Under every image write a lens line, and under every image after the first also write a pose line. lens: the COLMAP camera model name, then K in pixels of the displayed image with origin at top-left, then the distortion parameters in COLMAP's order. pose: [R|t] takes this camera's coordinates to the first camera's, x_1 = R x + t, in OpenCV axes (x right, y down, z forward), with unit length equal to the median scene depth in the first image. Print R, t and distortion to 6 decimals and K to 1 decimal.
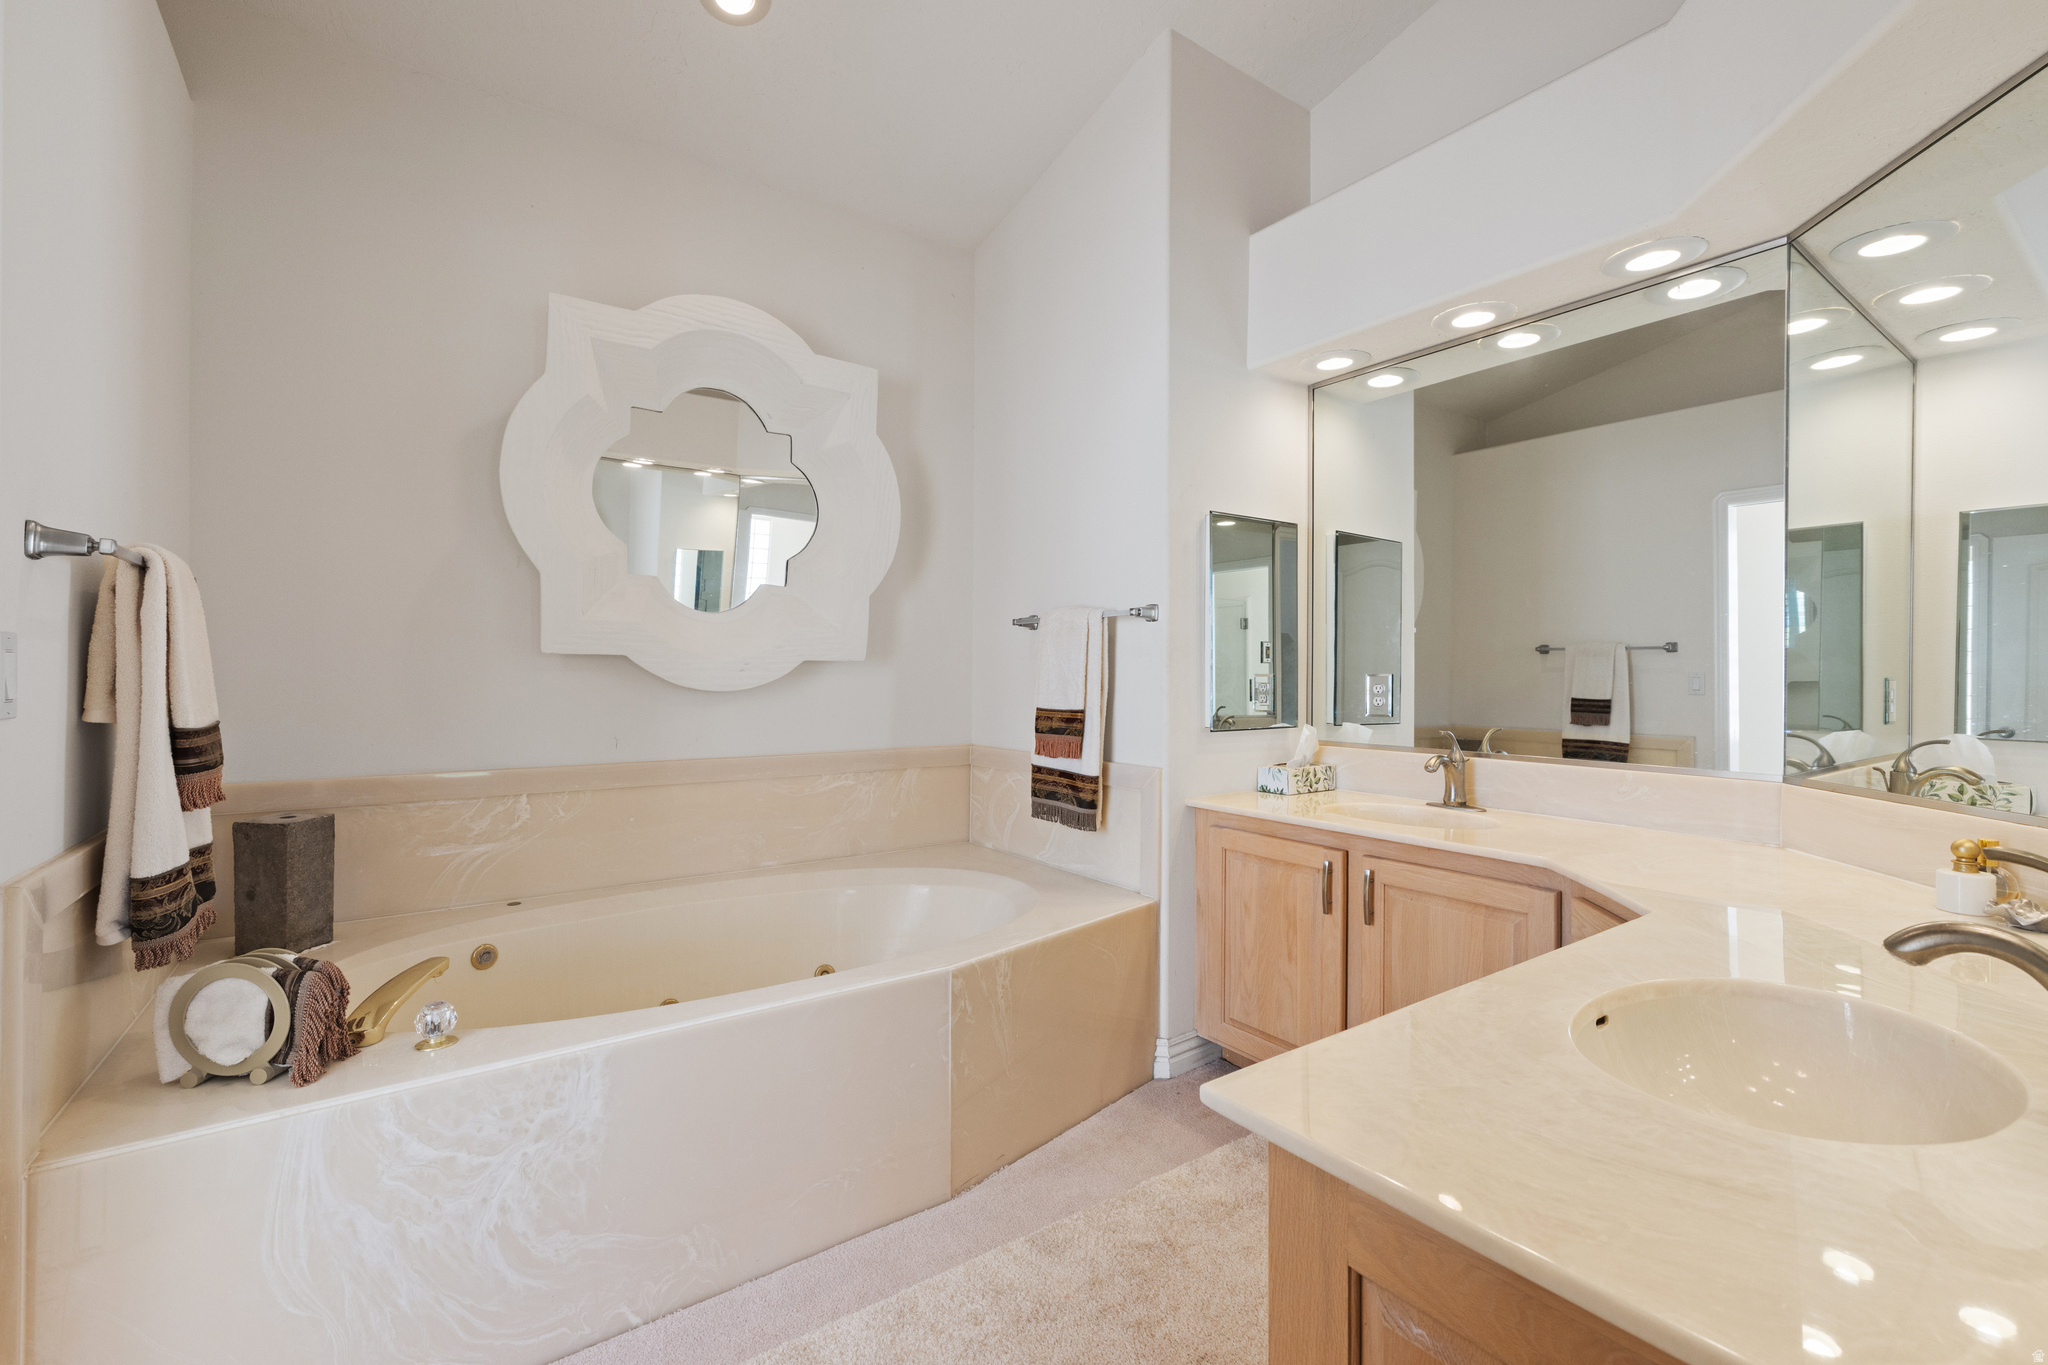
lens RADIAL K [[883.0, 0, 1028.8], [0, 883.0, 676.6], [0, 0, 1]] dist [0.000791, 0.000566]
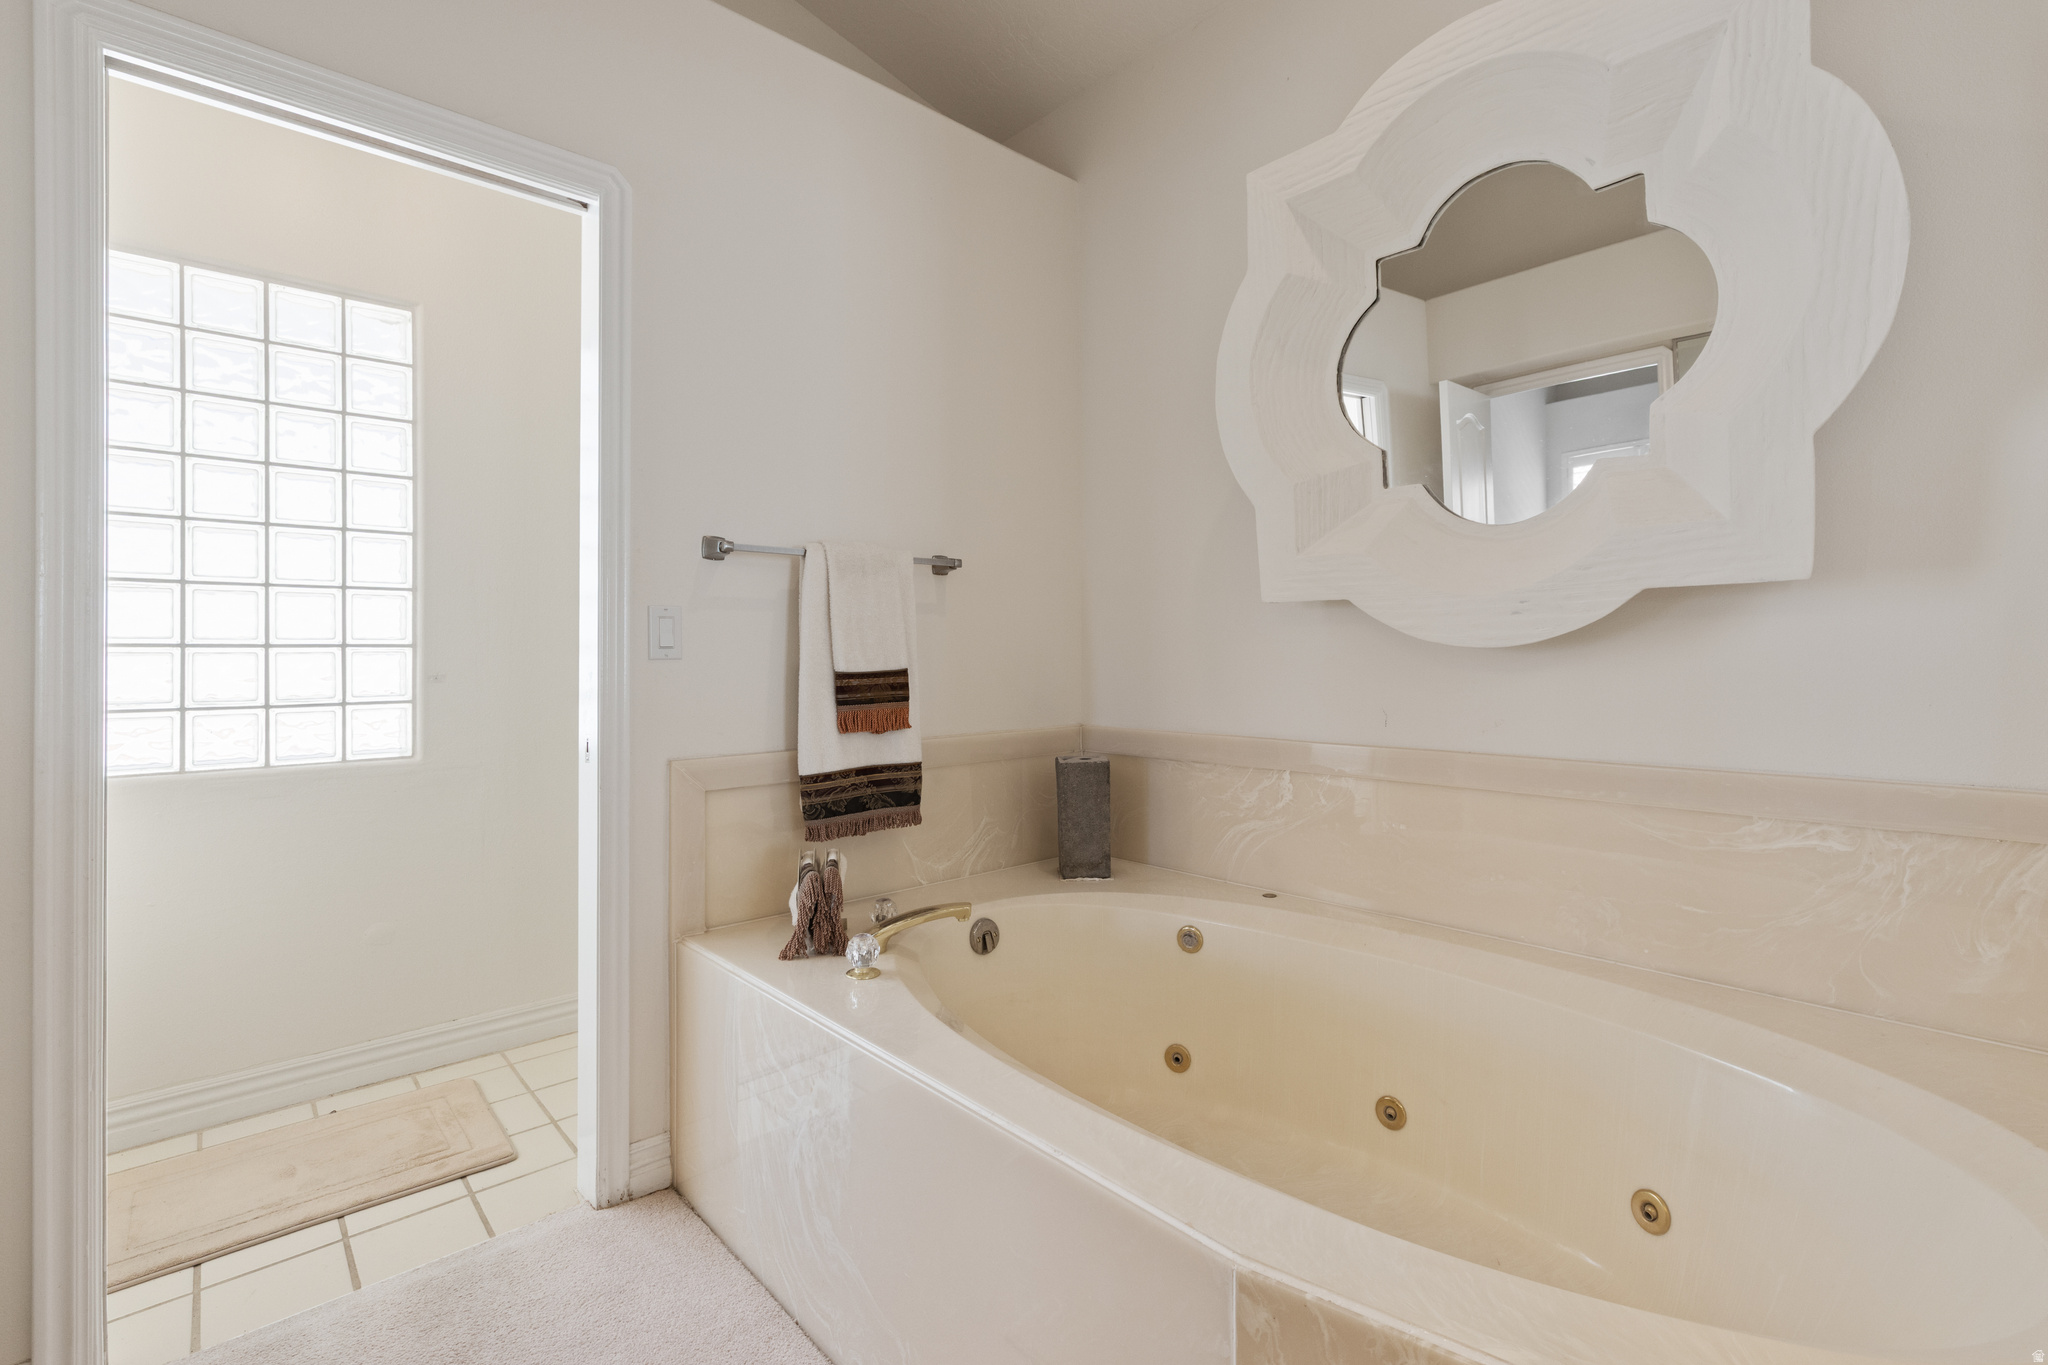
lens RADIAL K [[903.7, 0, 1030.8], [0, 903.7, 646.9], [0, 0, 1]] dist [0.000687, 0.000152]
pose [[0.117634, -0.016402, -0.992922, 0.270467], [0.006748, 0.999854, -0.015717, 0.026793], [0.993034, -0.004851, 0.117727, 0.667961]]
